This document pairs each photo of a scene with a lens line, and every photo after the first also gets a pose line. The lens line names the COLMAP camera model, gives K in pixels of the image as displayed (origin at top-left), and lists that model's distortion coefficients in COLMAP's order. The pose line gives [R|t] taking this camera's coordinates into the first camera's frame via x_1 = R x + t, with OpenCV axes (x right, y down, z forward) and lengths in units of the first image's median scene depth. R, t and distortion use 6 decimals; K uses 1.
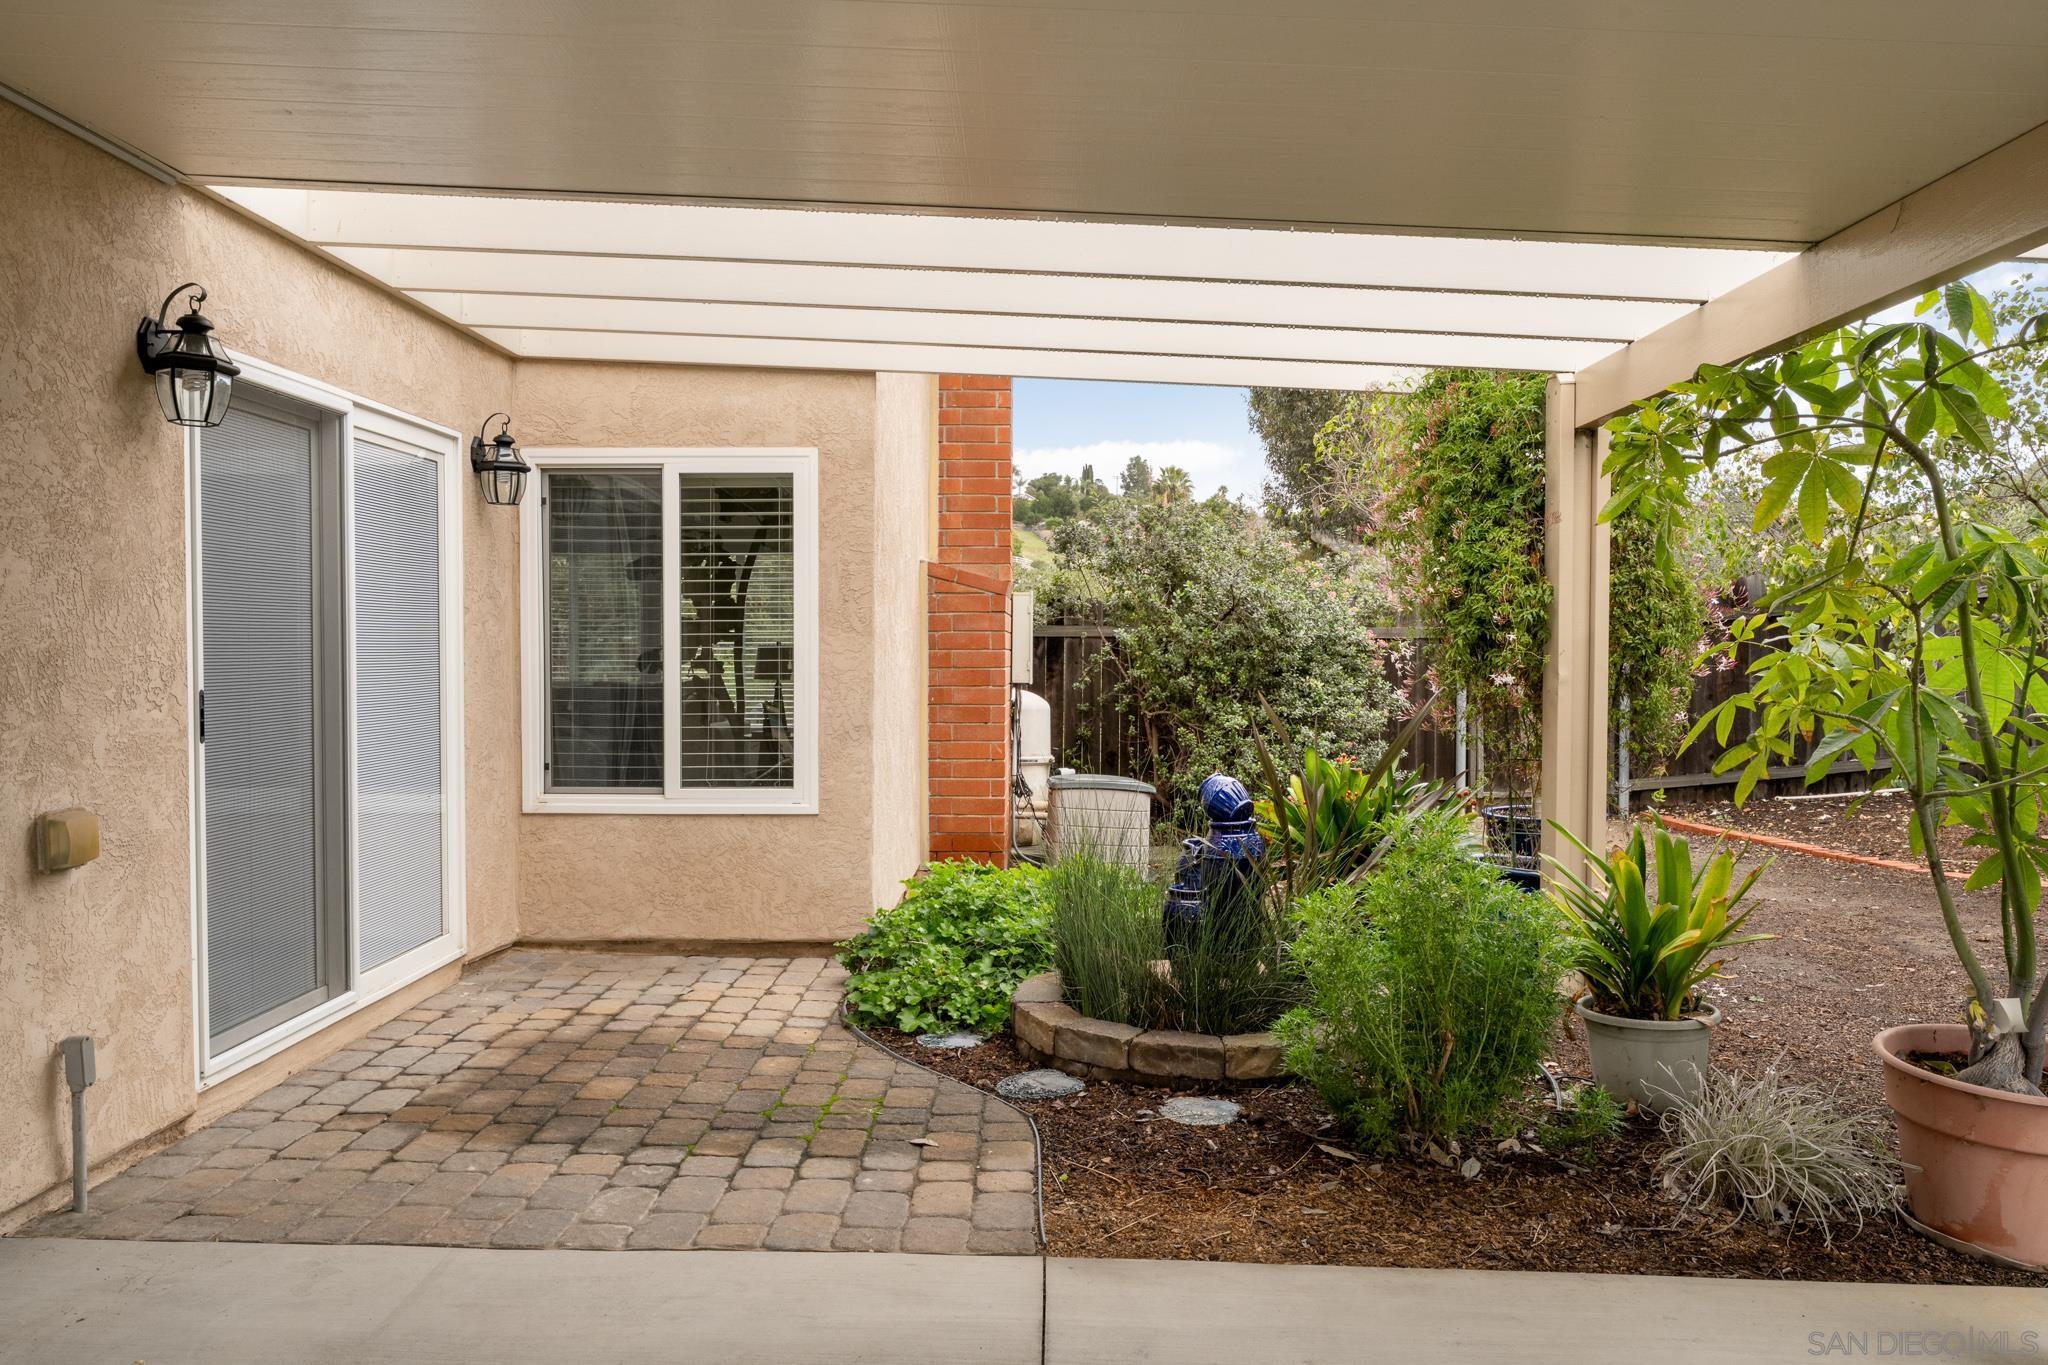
lens RADIAL K [[1533.3, 0, 1025.5], [0, 1533.3, 678.5], [0, 0, 1]] dist [0.003621, 0.000329]
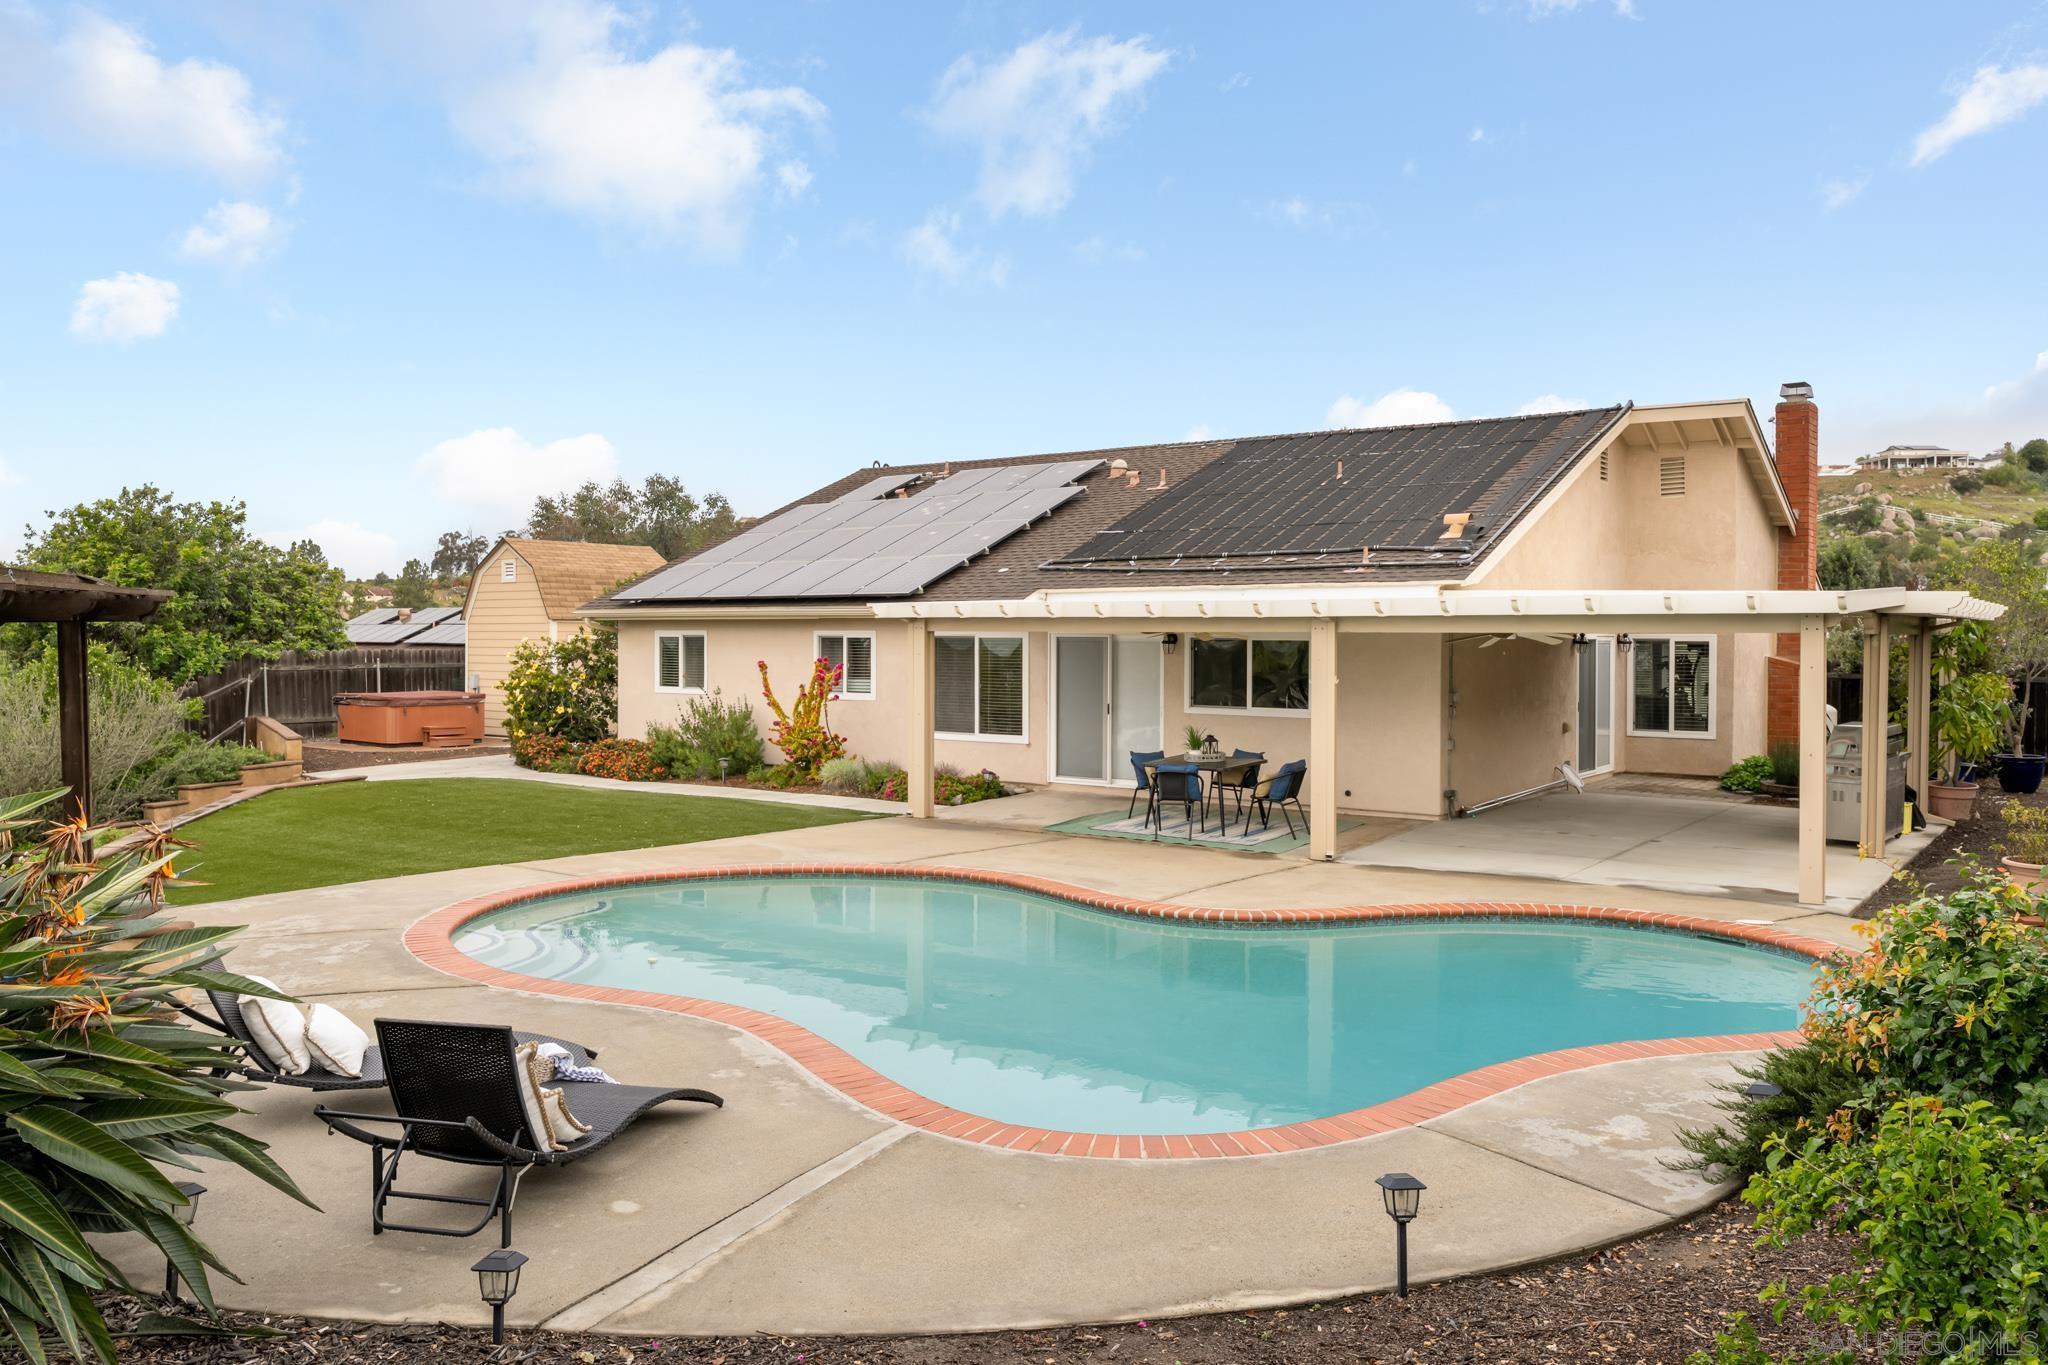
lens RADIAL K [[1542.1, 0, 1025.6], [0, 1542.1, 668.3], [0, 0, 1]] dist [-0.001326, 0.000143]
pose [[0.818301, 0.009045, -0.574719, 0.593290], [-0.012813, 0.999915, -0.002507, -0.043407], [0.574647, 0.009415, 0.818347, -2.767851]]
